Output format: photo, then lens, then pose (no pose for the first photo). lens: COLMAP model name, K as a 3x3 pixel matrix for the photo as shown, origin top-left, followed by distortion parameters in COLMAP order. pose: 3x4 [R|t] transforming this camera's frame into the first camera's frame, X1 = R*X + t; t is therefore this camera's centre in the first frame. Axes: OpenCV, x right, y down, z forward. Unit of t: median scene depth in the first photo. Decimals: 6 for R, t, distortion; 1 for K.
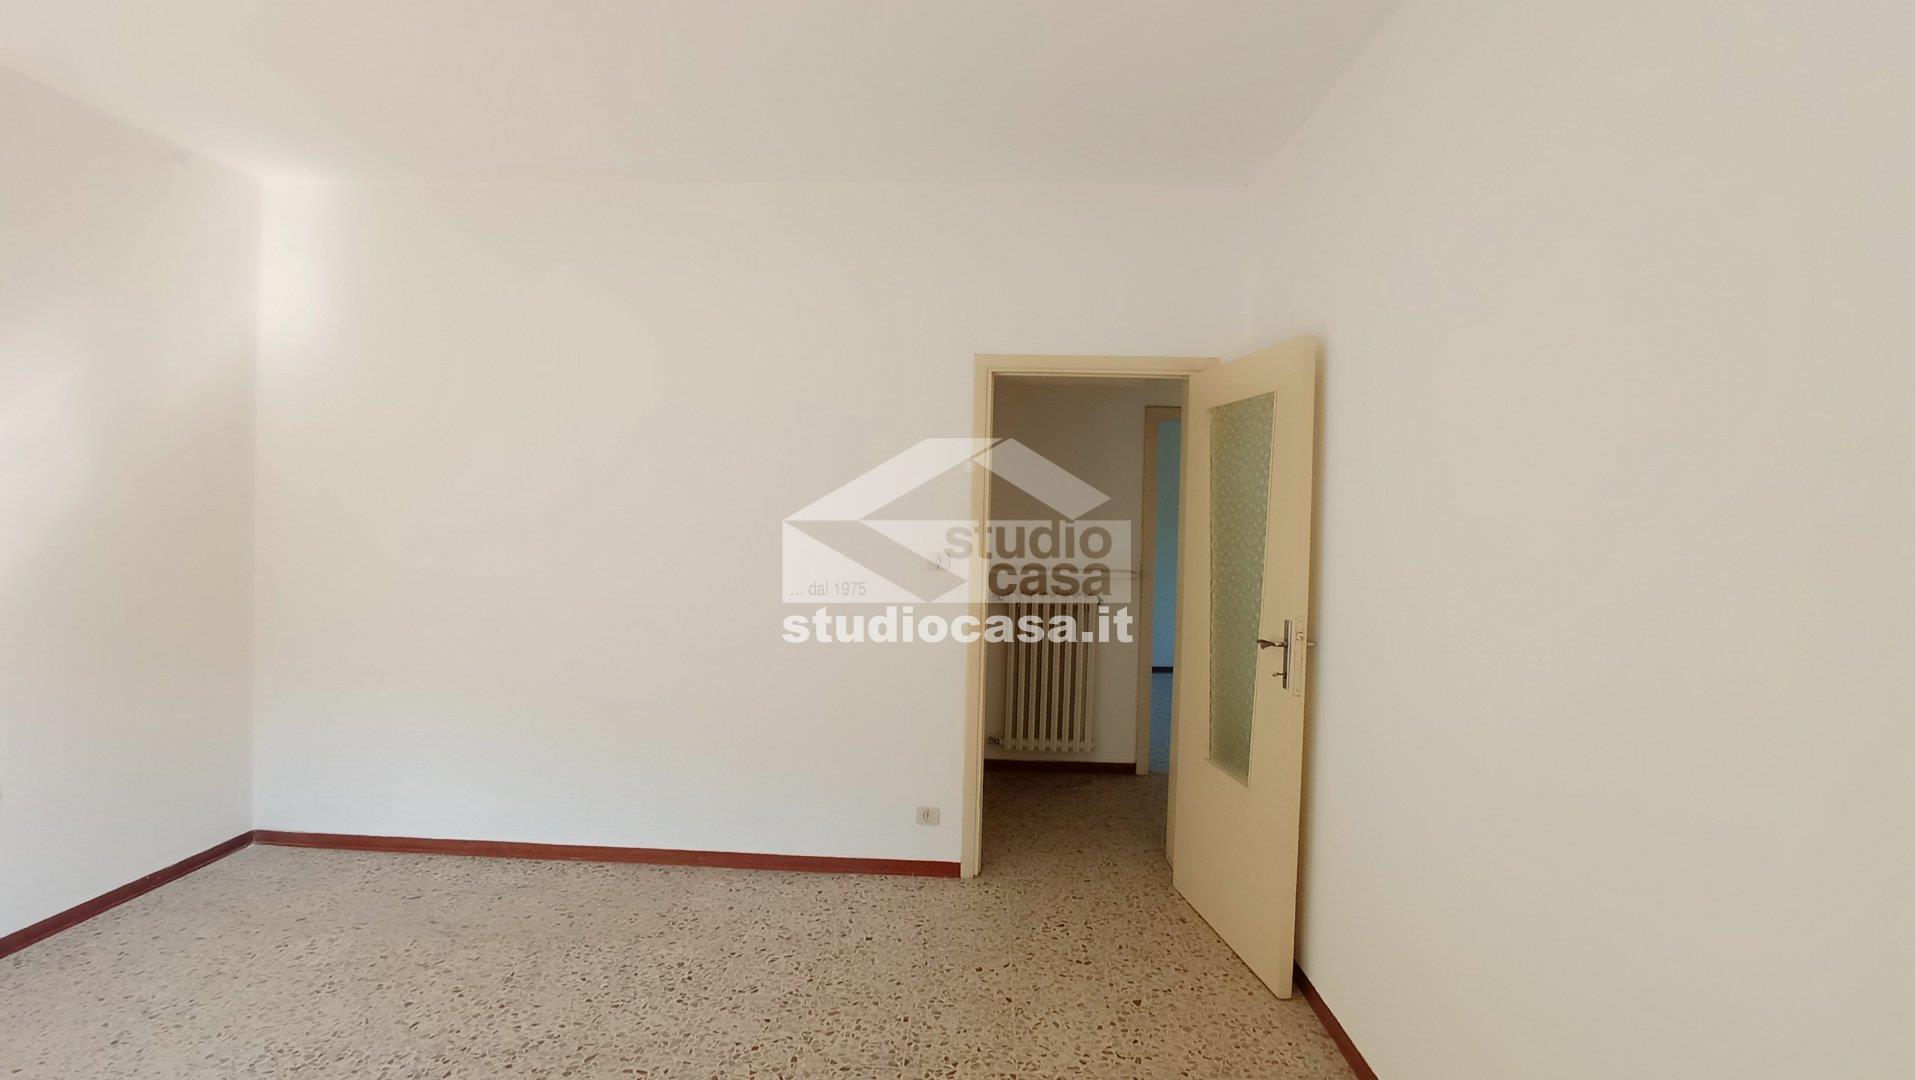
lens RADIAL K [[851.0, 0, 962.3], [0, 851.0, 558.0], [0, 0, 1]] dist [-0.028016, -0.004066]
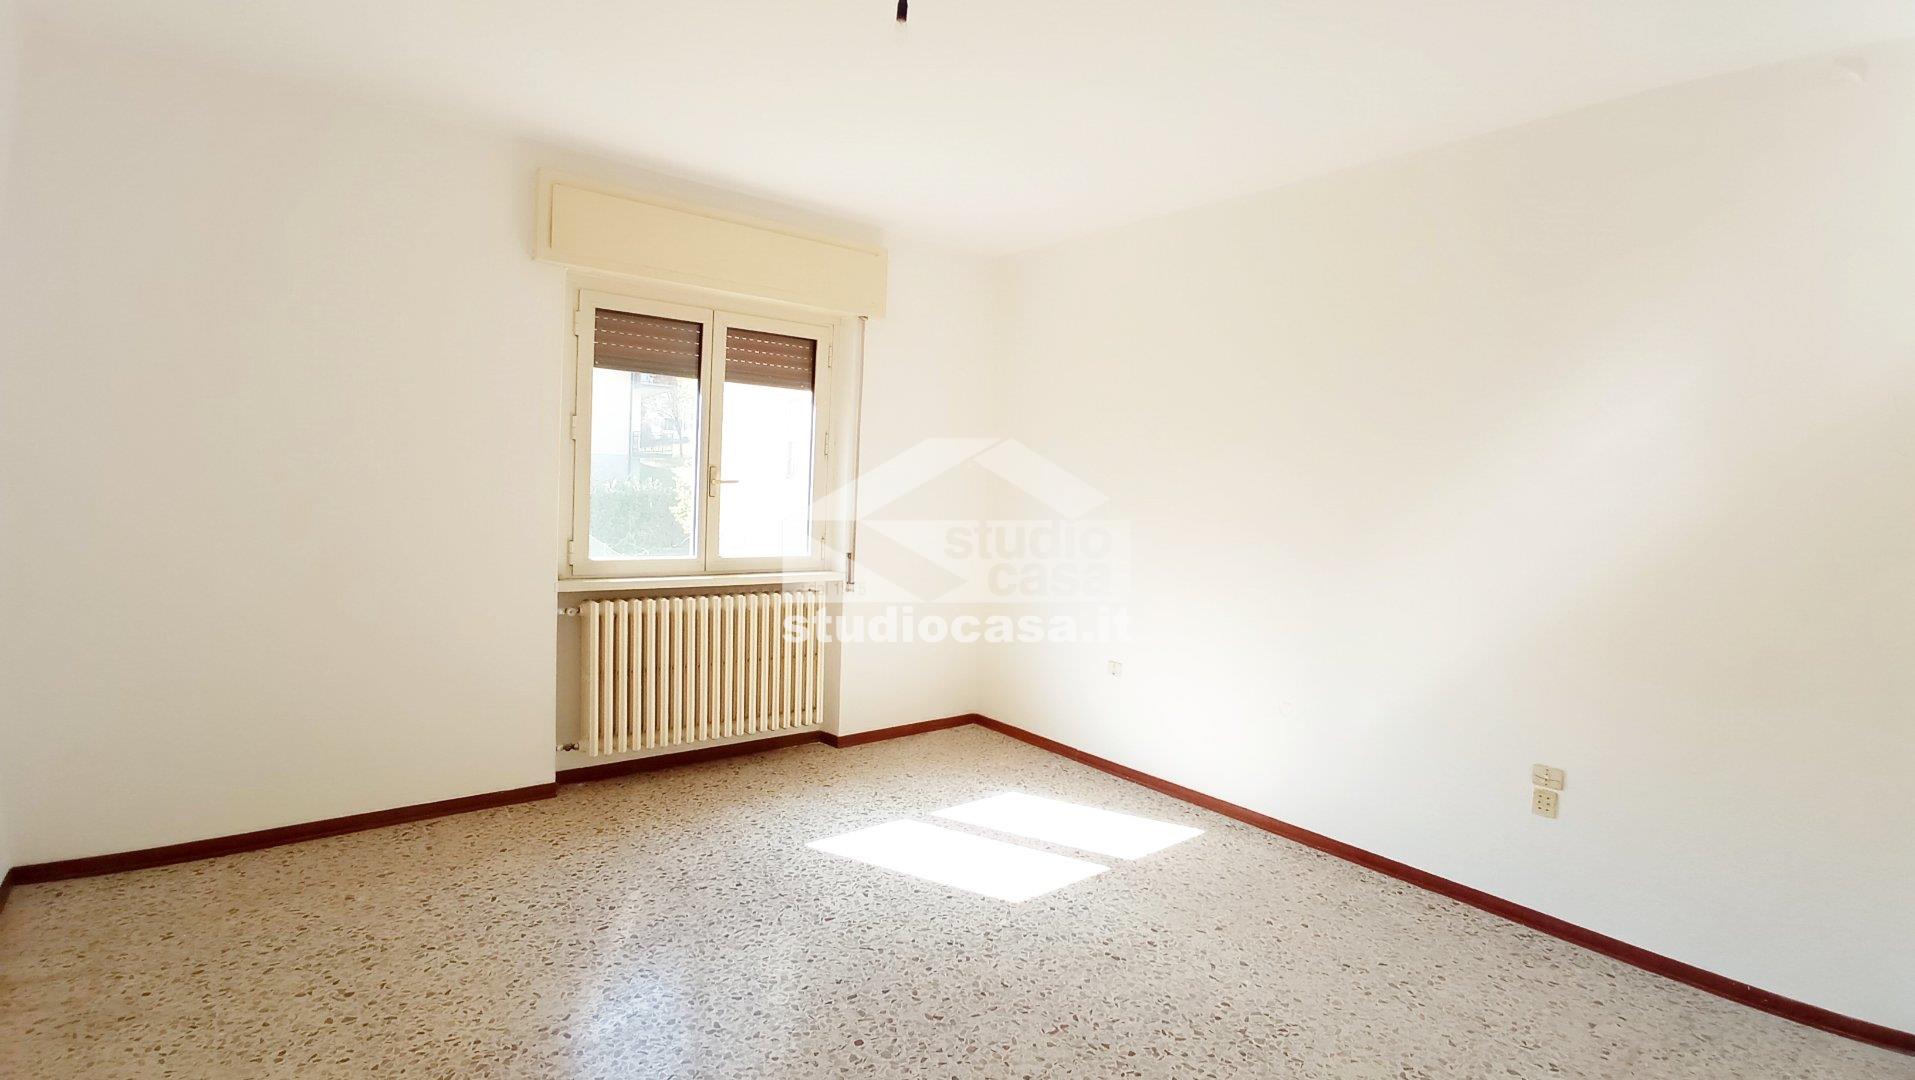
lens RADIAL K [[851.0, 0, 961.9], [0, 851.0, 519.7], [0, 0, 1]] dist [-0.028016, -0.004066]
pose [[-0.755015, -0.032181, -0.654918, 0.133549], [-0.097035, 0.993281, 0.063058, -0.044797], [0.648488, 0.111159, -0.753065, 1.095945]]
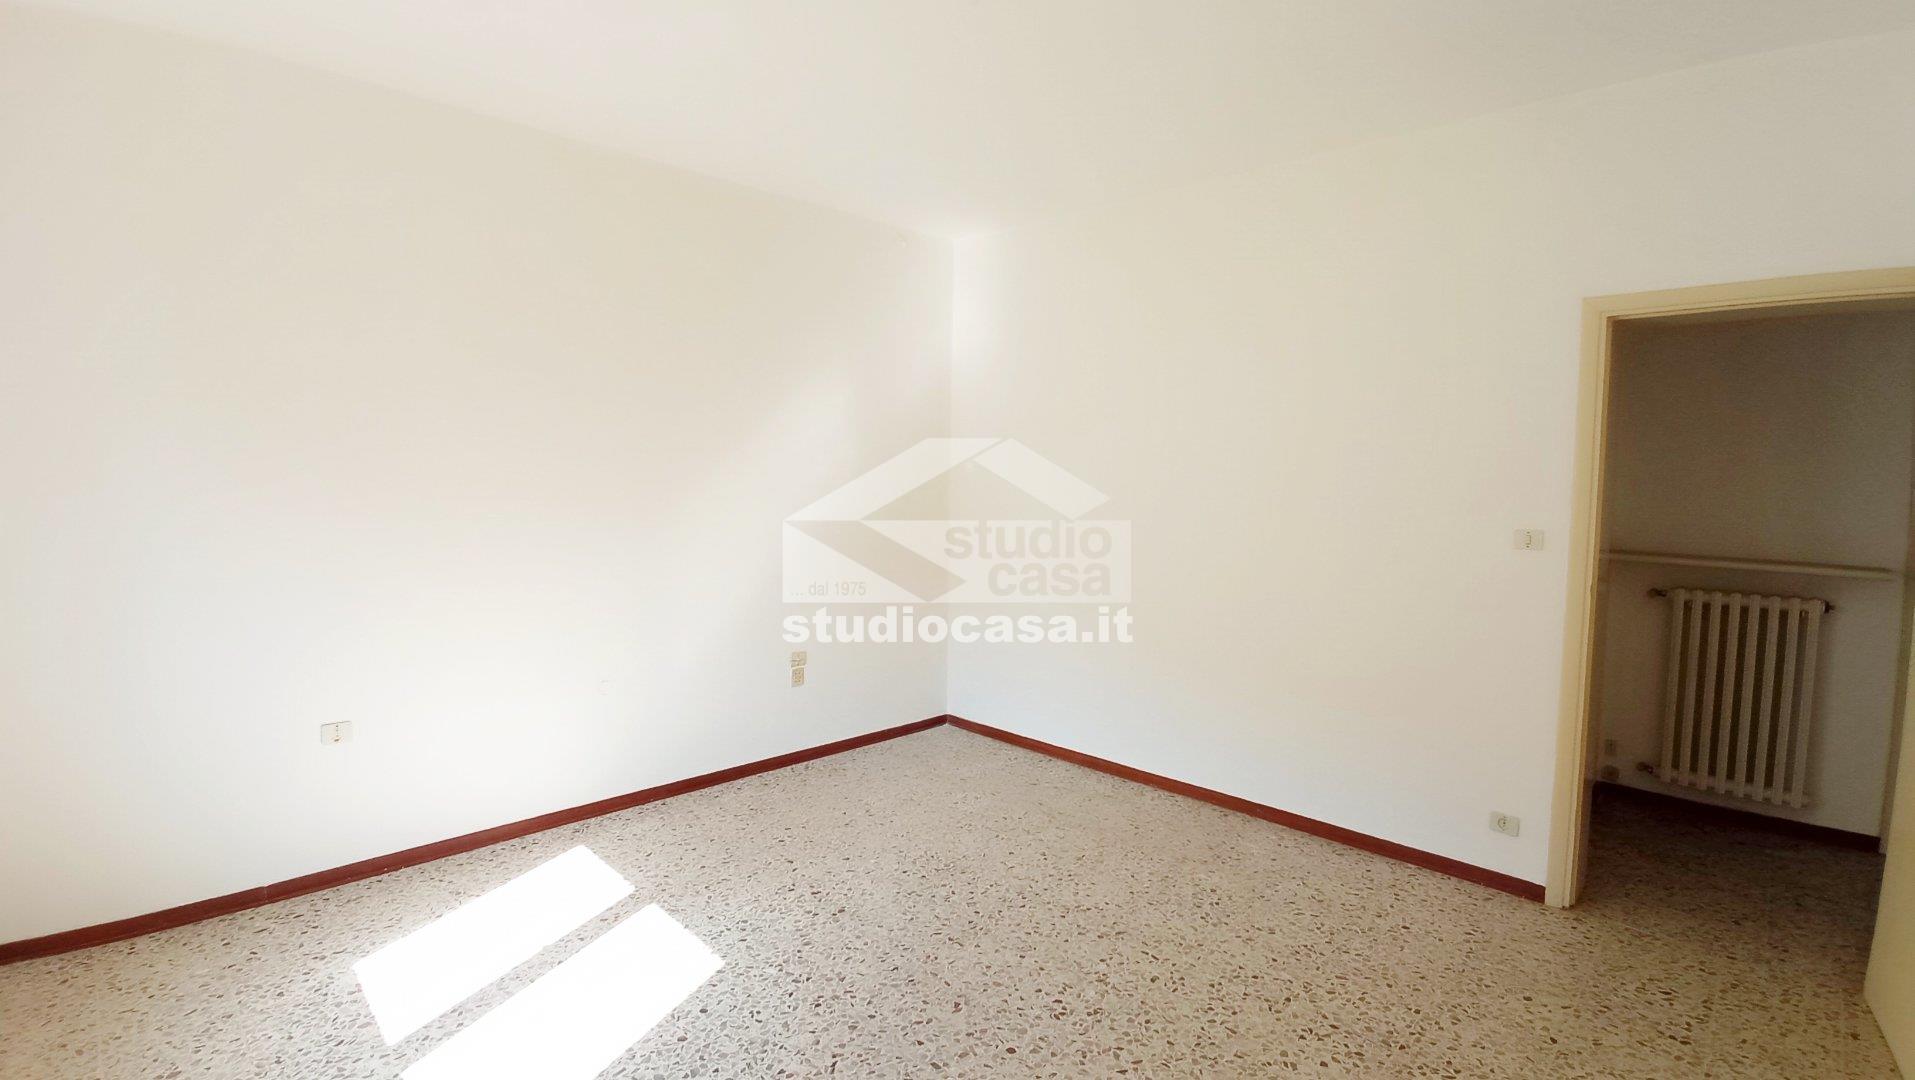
lens RADIAL K [[851.0, 0, 949.8], [0, 851.0, 535.4], [0, 0, 1]] dist [-0.028016, -0.004066]
pose [[0.722723, 0.032075, -0.690393, 0.157179], [-0.033306, 0.999378, 0.011565, 0.011151], [0.690335, 0.014636, 0.723342, -0.051175]]
